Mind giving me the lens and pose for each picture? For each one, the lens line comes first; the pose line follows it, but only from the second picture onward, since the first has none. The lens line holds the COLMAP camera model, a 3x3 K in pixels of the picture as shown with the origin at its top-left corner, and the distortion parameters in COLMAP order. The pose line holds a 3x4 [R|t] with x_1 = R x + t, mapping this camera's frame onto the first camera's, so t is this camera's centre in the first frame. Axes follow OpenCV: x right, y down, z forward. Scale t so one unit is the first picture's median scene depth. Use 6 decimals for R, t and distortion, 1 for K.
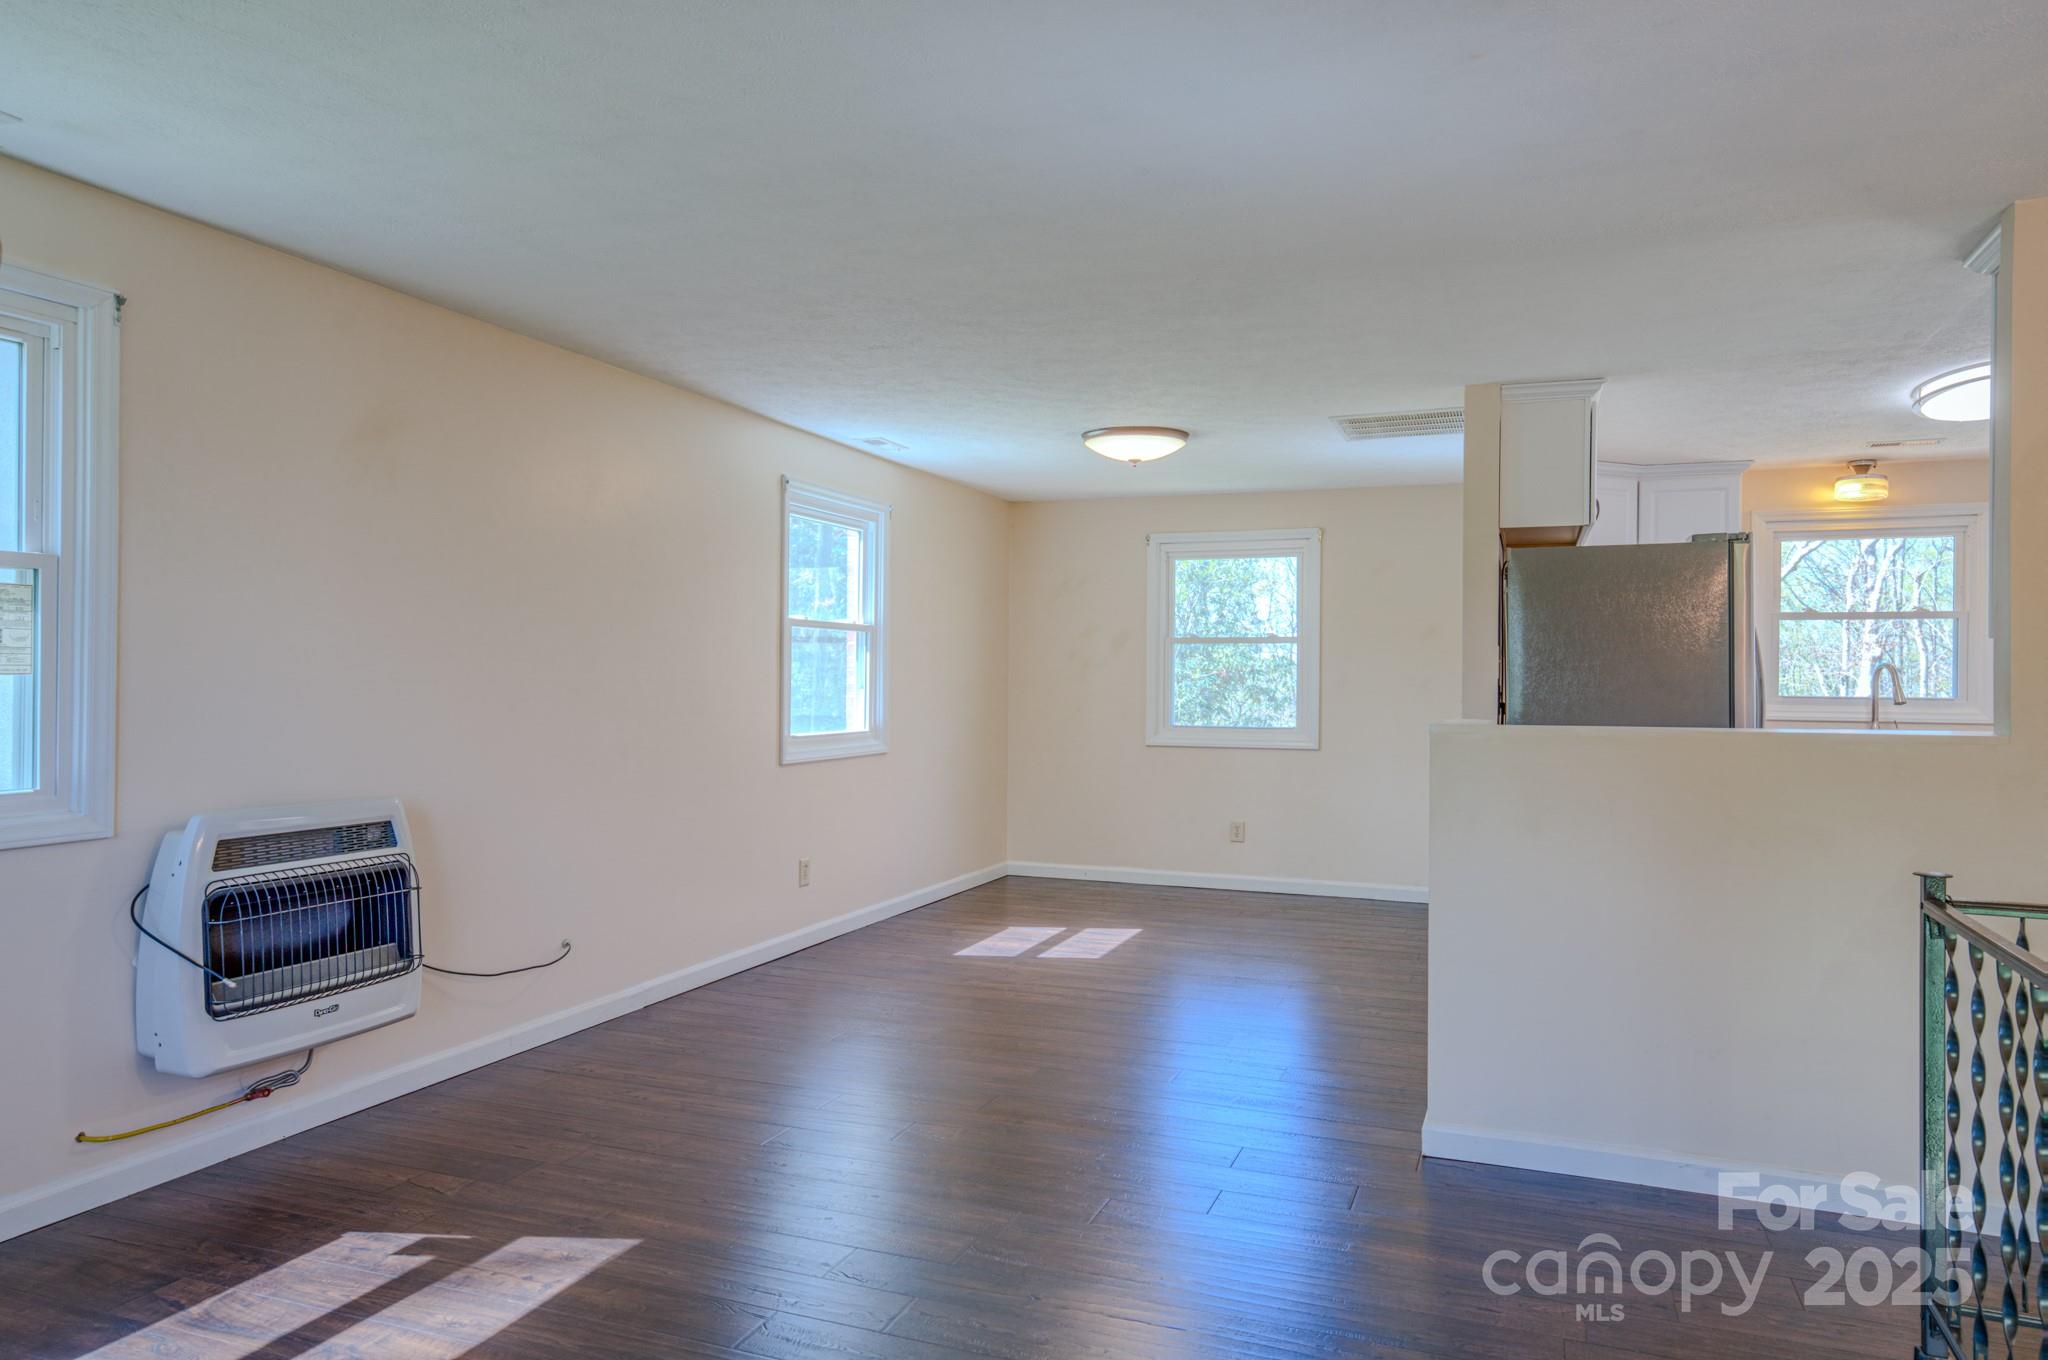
lens RADIAL K [[1338.7, 0, 1026.4], [0, 1338.7, 675.6], [0, 0, 1]] dist [0.023284, 0.003197]
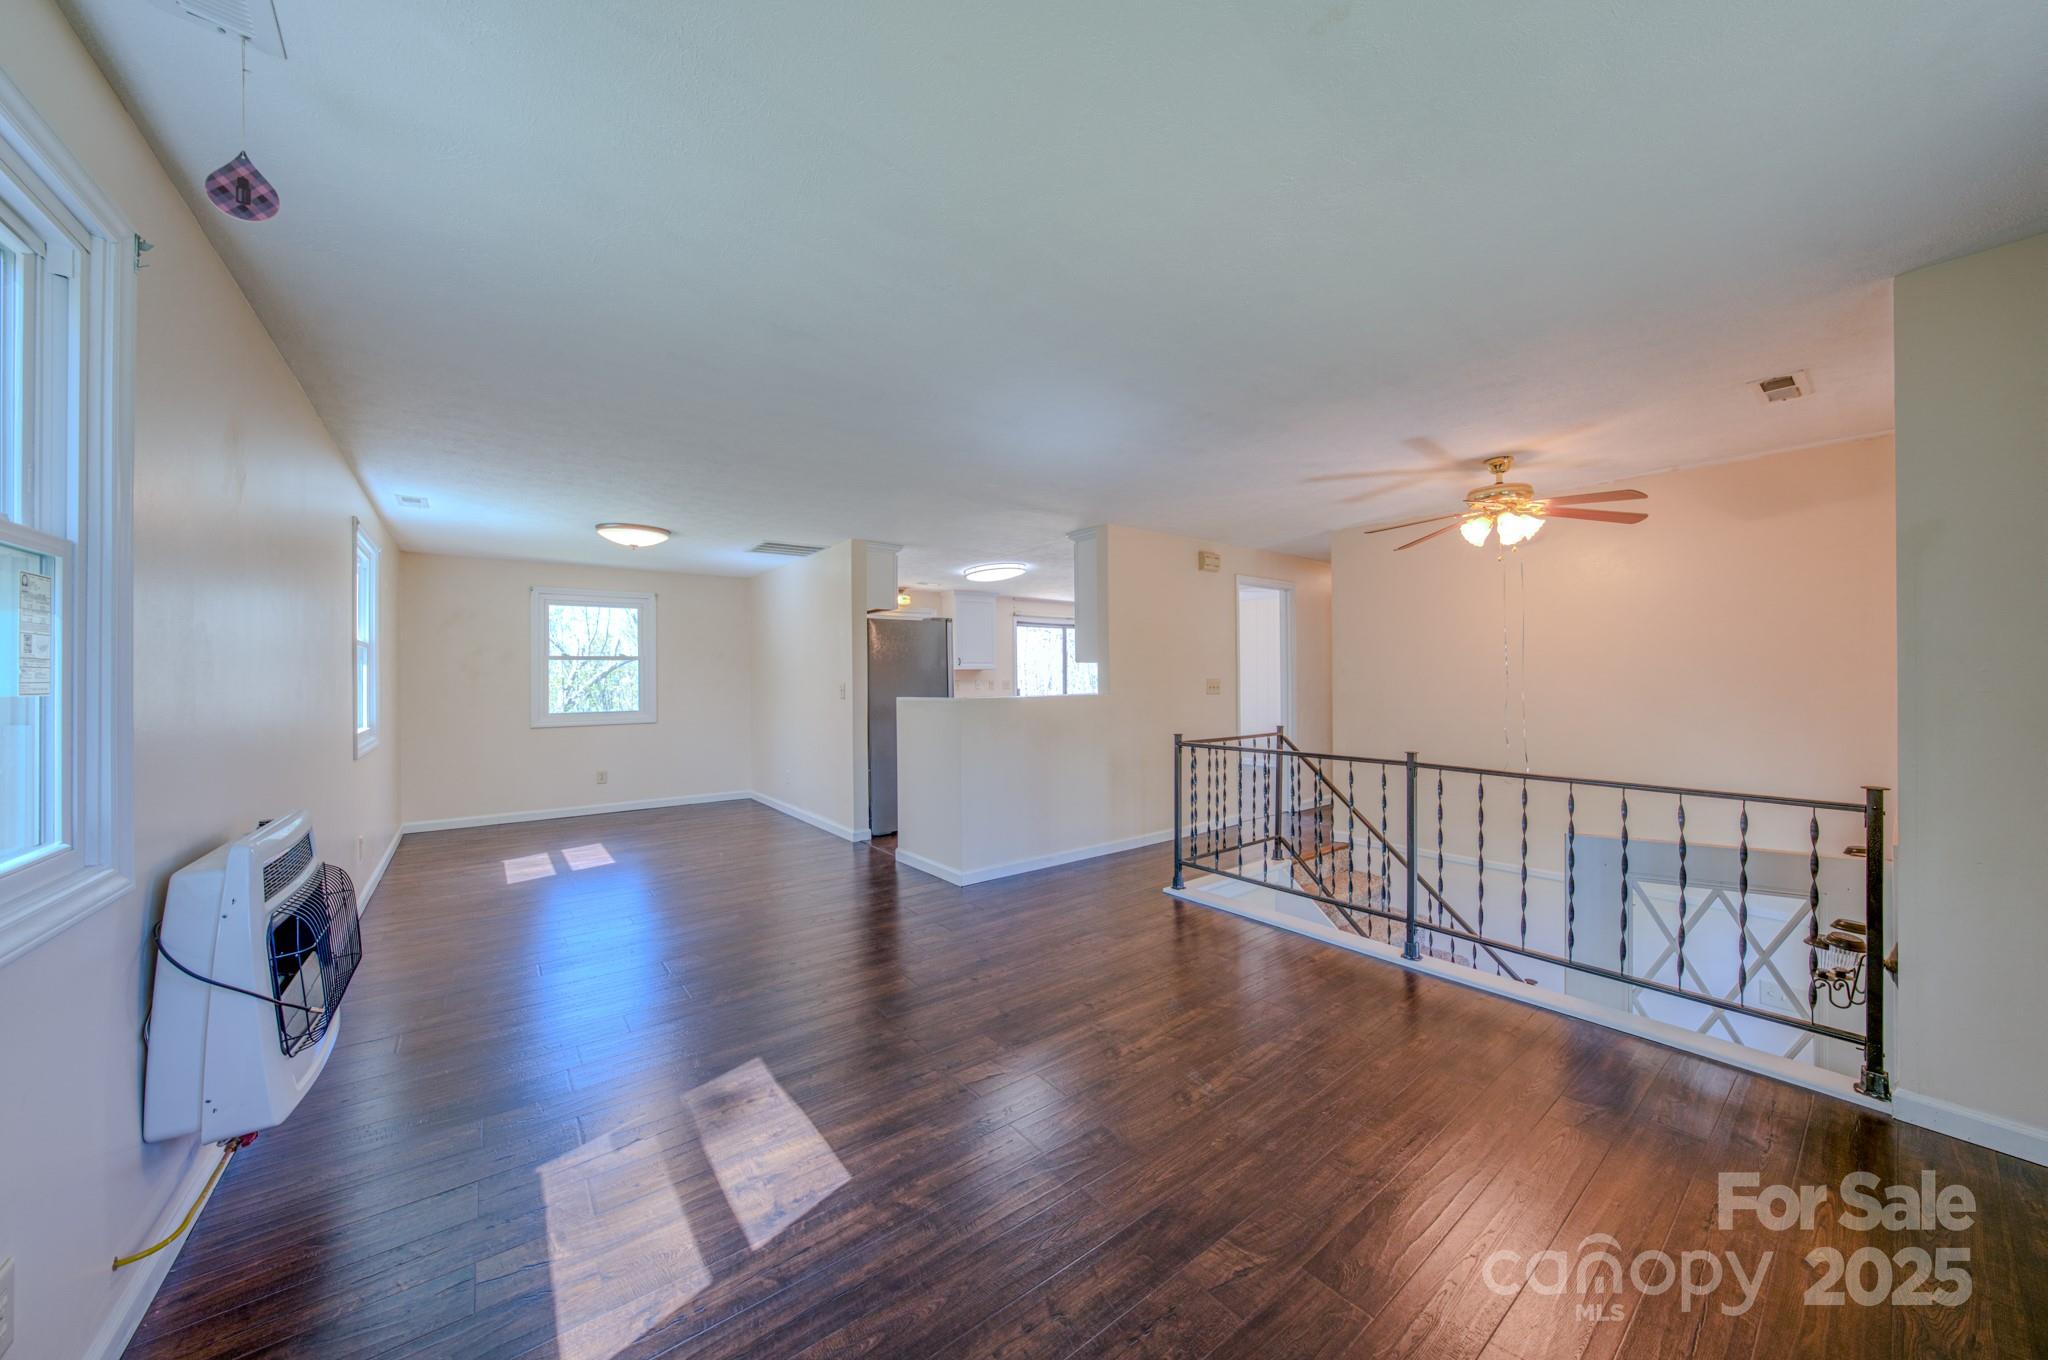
lens RADIAL K [[706.6, 0, 1027.9], [0, 706.6, 677.1], [0, 0, 1]] dist [-0.027702, 0.005053]
pose [[0.507657, -0.010619, 0.861494, -0.376463], [0.010831, 0.999924, 0.005943, -0.003431], [-0.861491, 0.006314, 0.507733, 0.159103]]
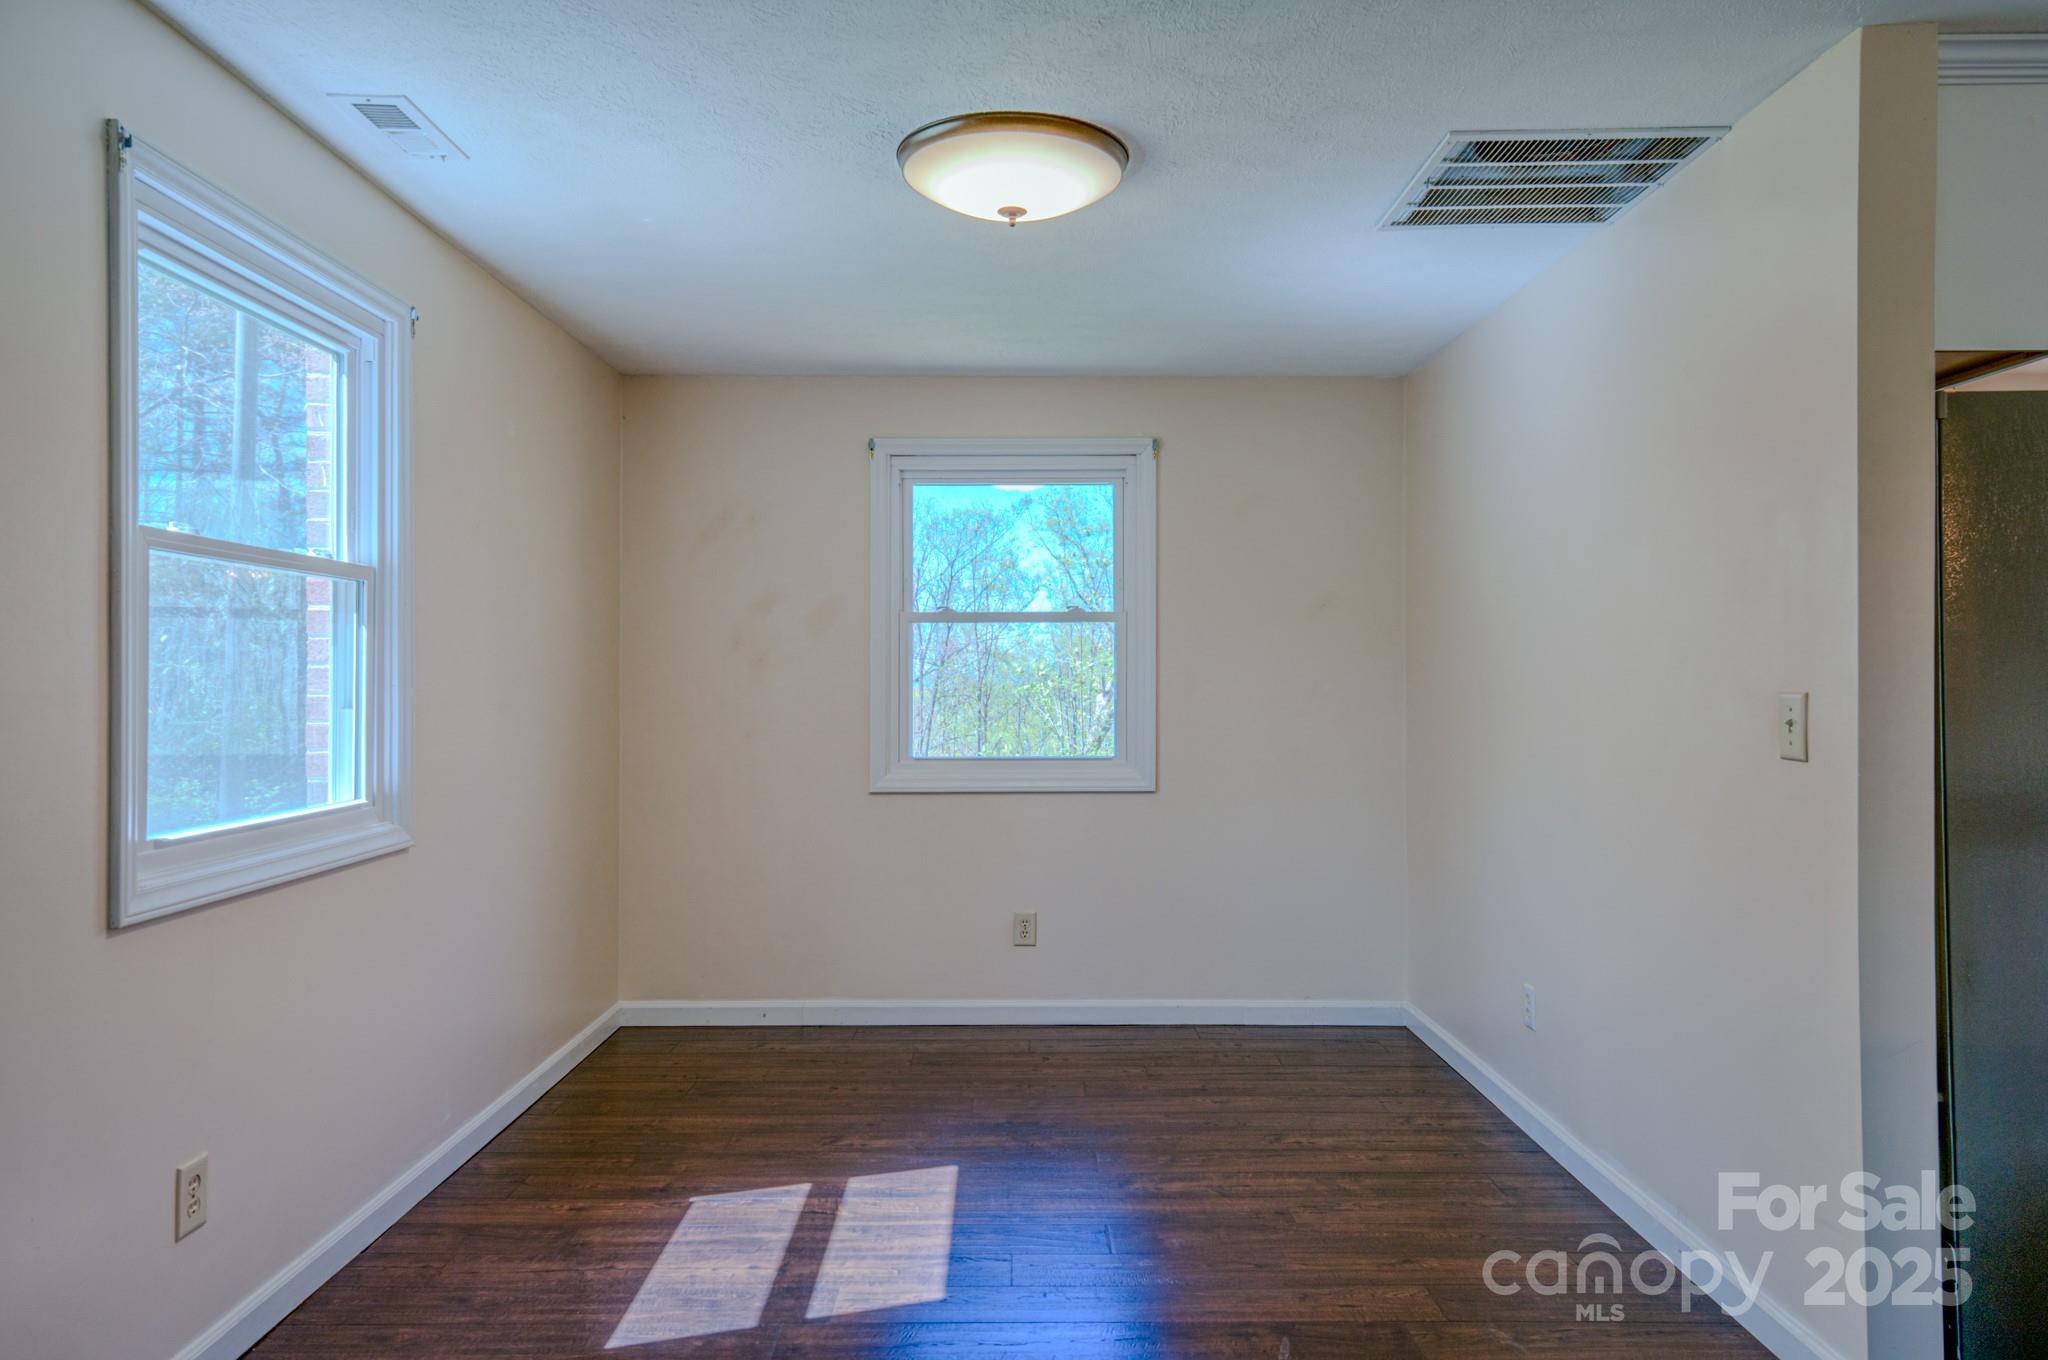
lens RADIAL K [[1338.7, 0, 1026.4], [0, 1338.7, 675.6], [0, 0, 1]] dist [0.023284, 0.003197]
pose [[0.930608, -0.006540, 0.365959, -0.080381], [0.006668, 0.999977, 0.000914, -0.000062], [-0.365956, 0.001590, 0.930631, 0.525739]]
